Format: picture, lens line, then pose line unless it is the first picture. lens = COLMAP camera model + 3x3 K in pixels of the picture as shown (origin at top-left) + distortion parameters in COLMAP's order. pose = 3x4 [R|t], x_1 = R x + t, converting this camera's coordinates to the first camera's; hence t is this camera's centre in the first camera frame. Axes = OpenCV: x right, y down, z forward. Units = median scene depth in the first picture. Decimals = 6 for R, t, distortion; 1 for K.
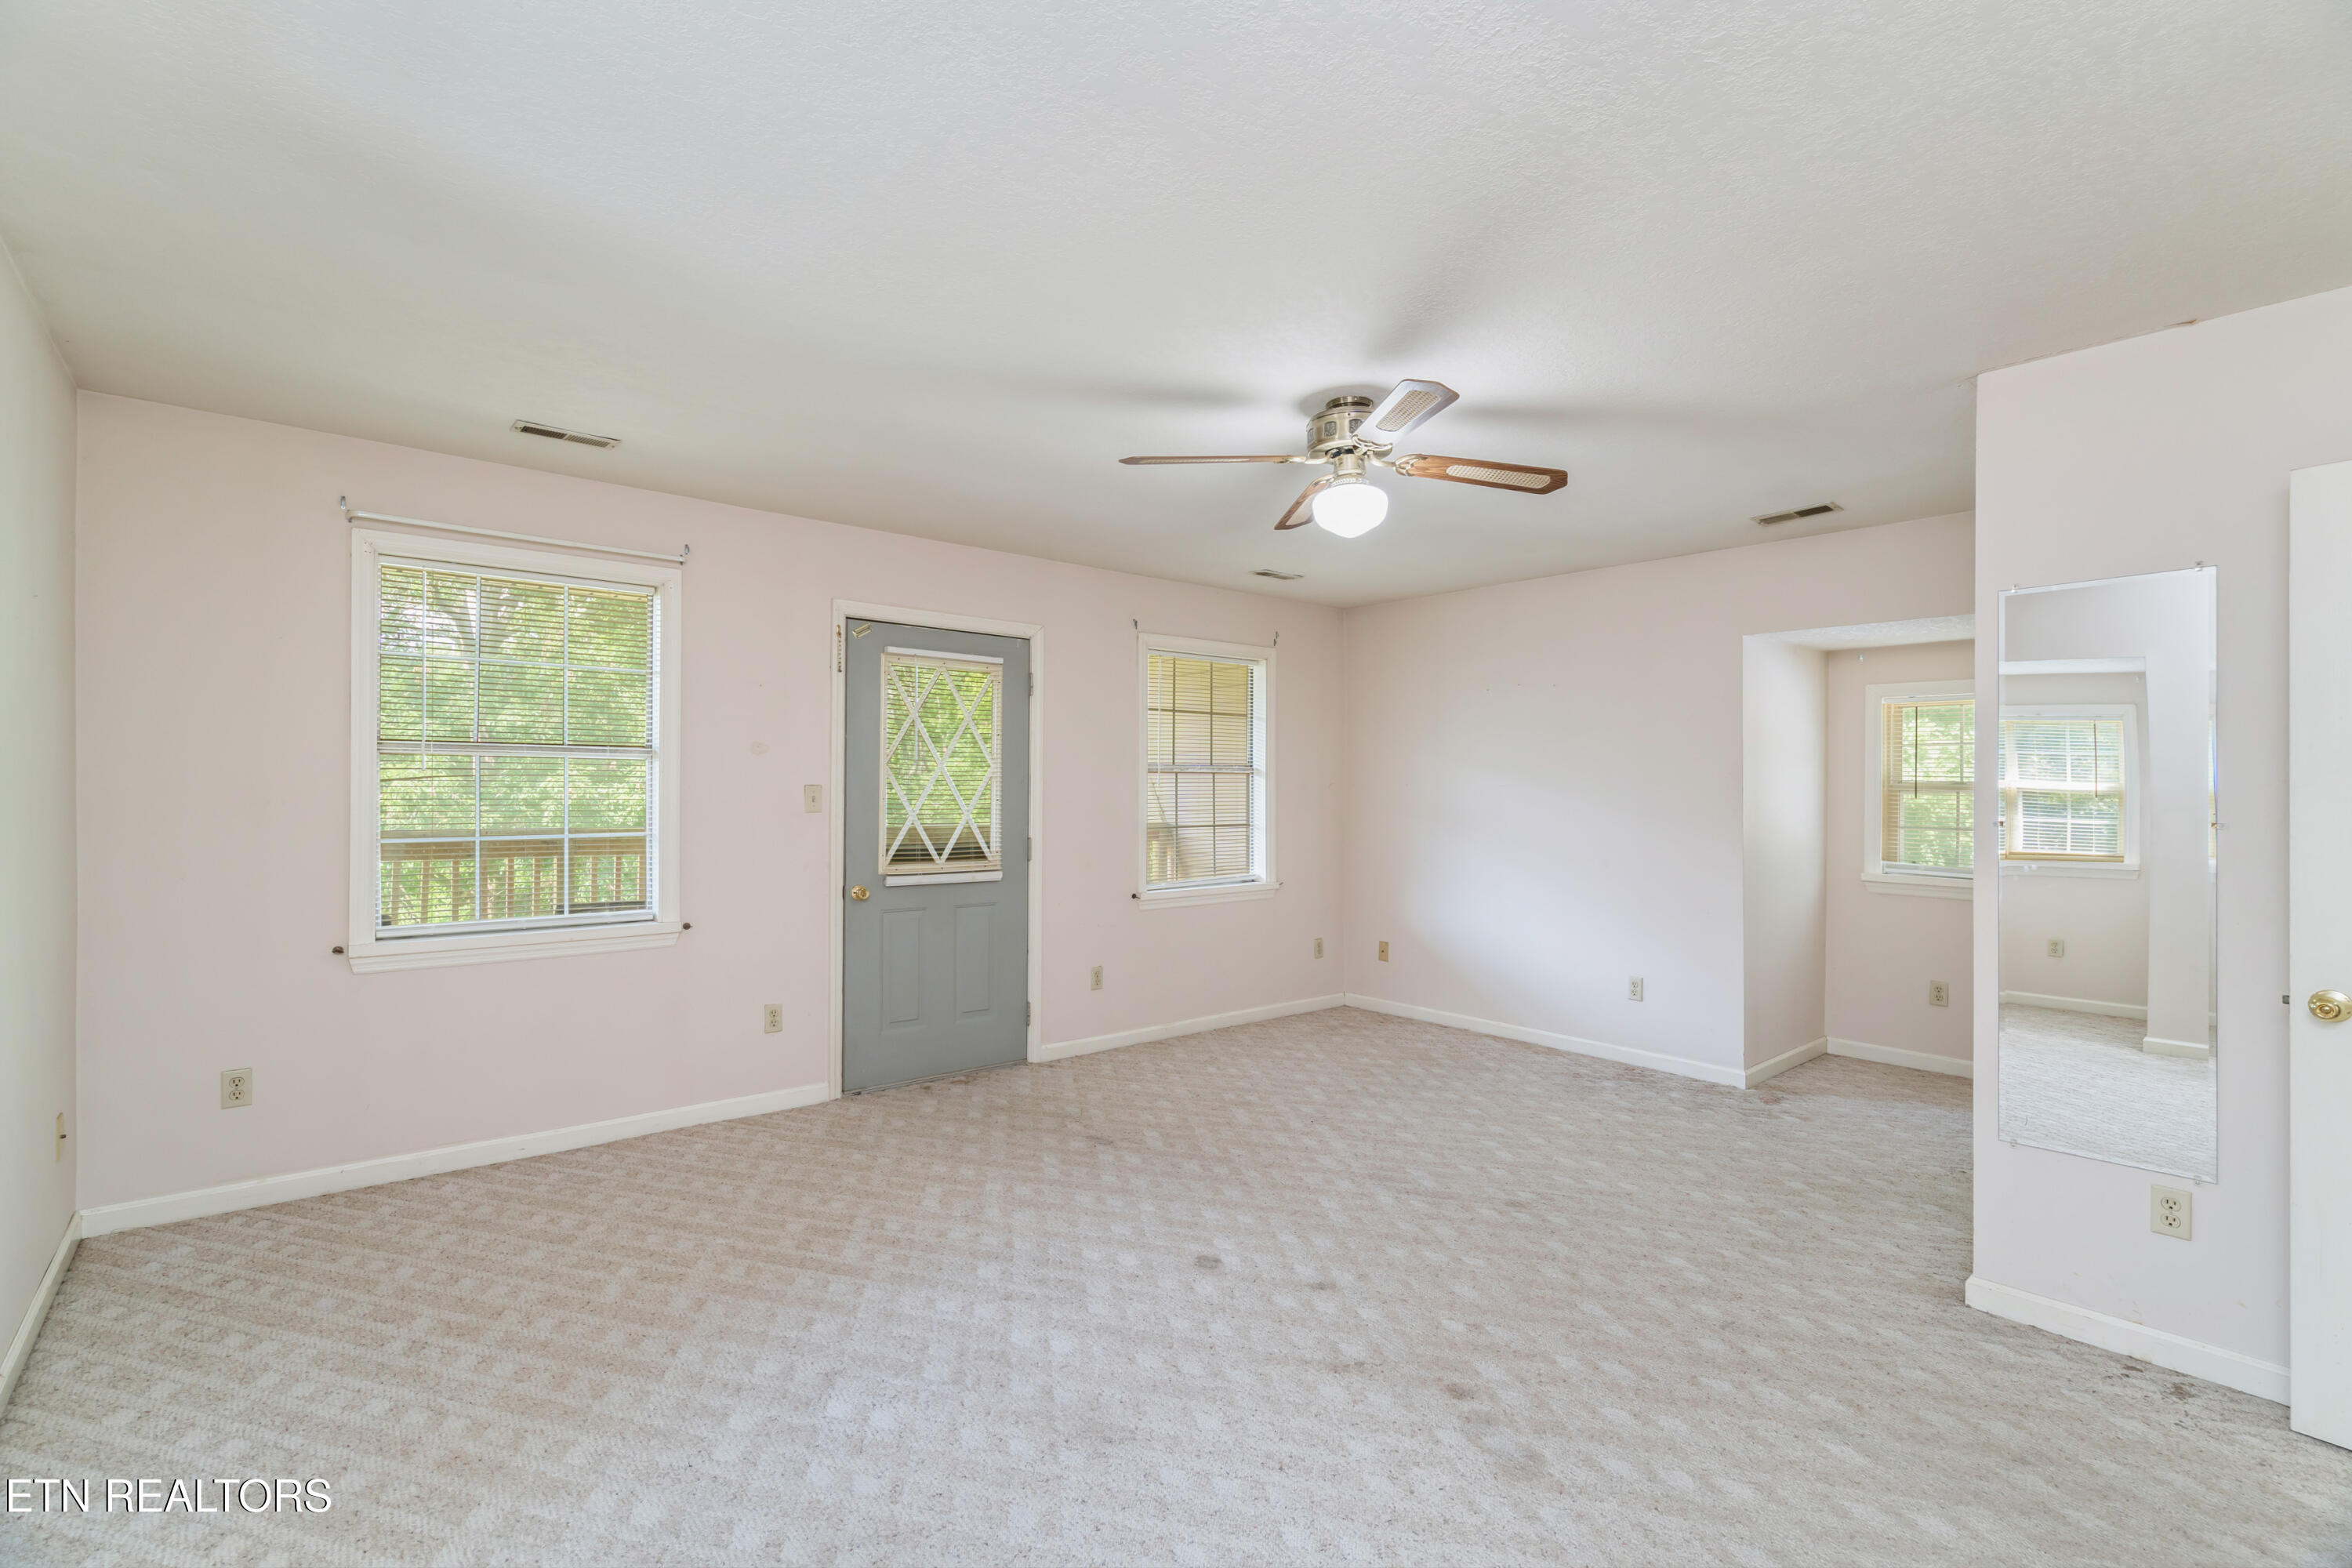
lens RADIAL K [[1066.5, 0, 1175.0], [0, 1066.5, 783.9], [0, 0, 1]] dist [-0.006075, 0.002620]
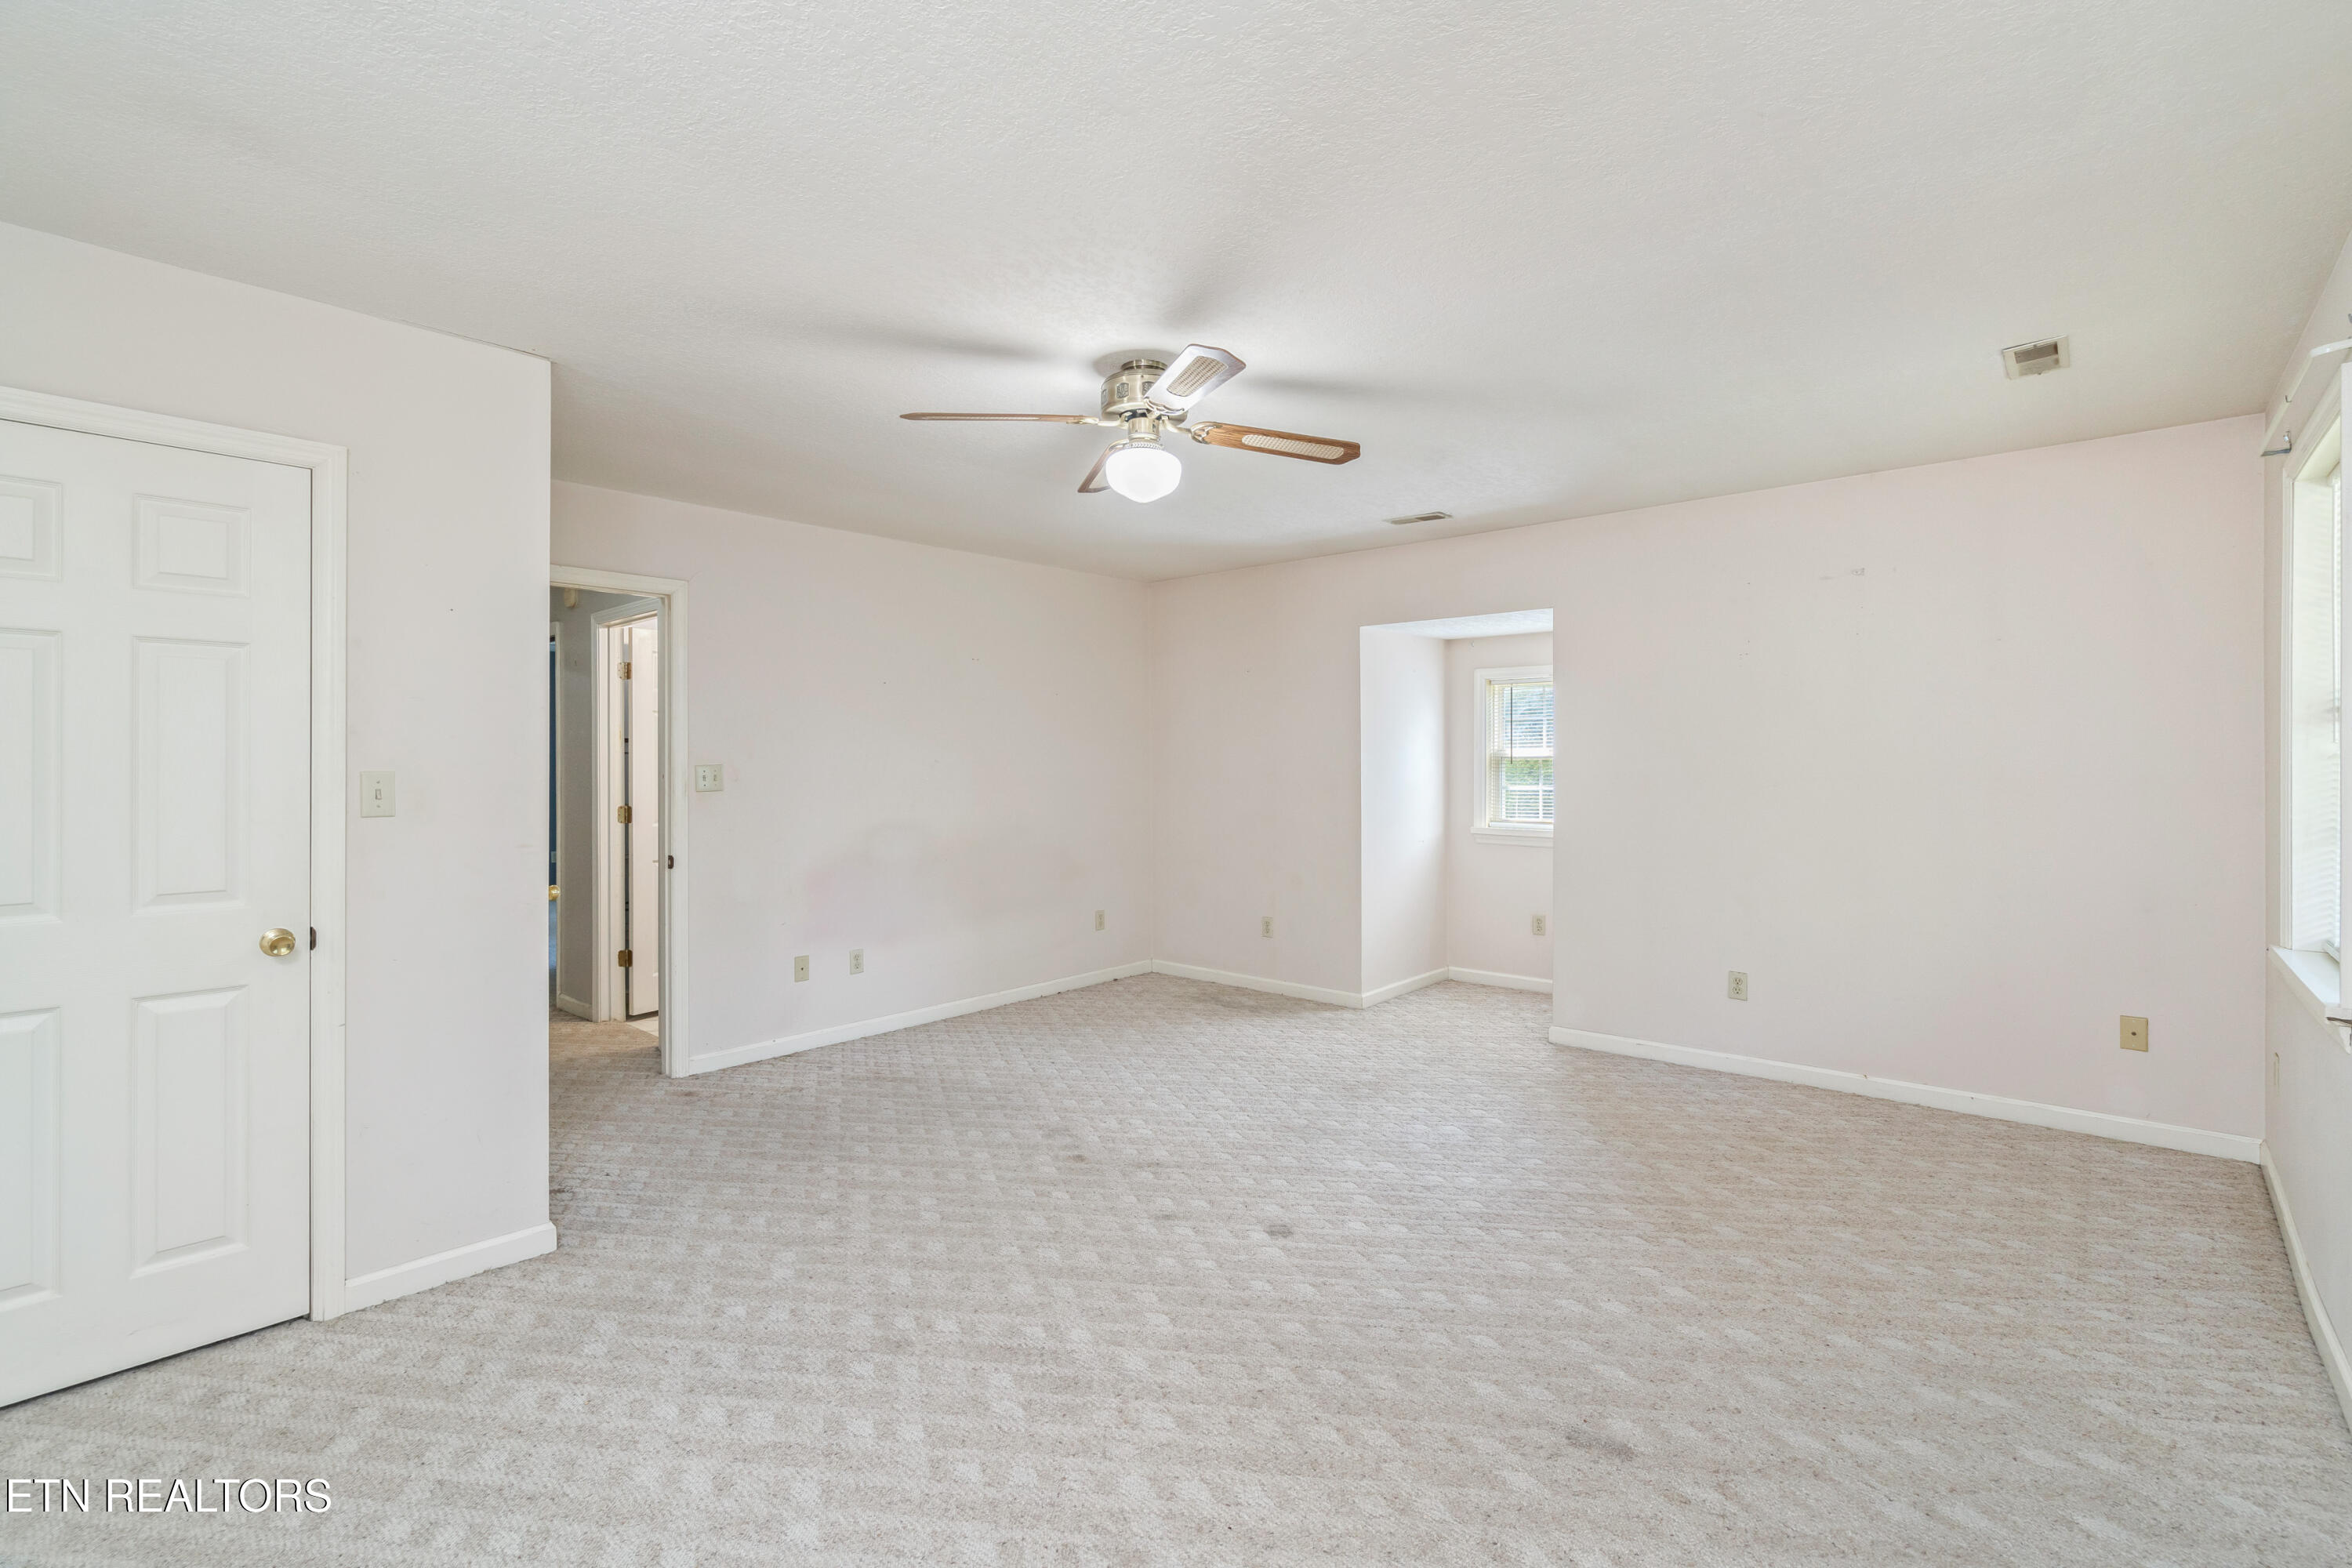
lens RADIAL K [[1066.5, 0, 1175.3], [0, 1066.5, 773.6], [0, 0, 1]] dist [-0.006075, 0.002620]
pose [[-0.989239, -0.002902, -0.146280, 0.250840], [-0.003625, 0.999982, 0.004679, 0.013003], [0.146264, 0.005159, -0.989232, 1.795100]]
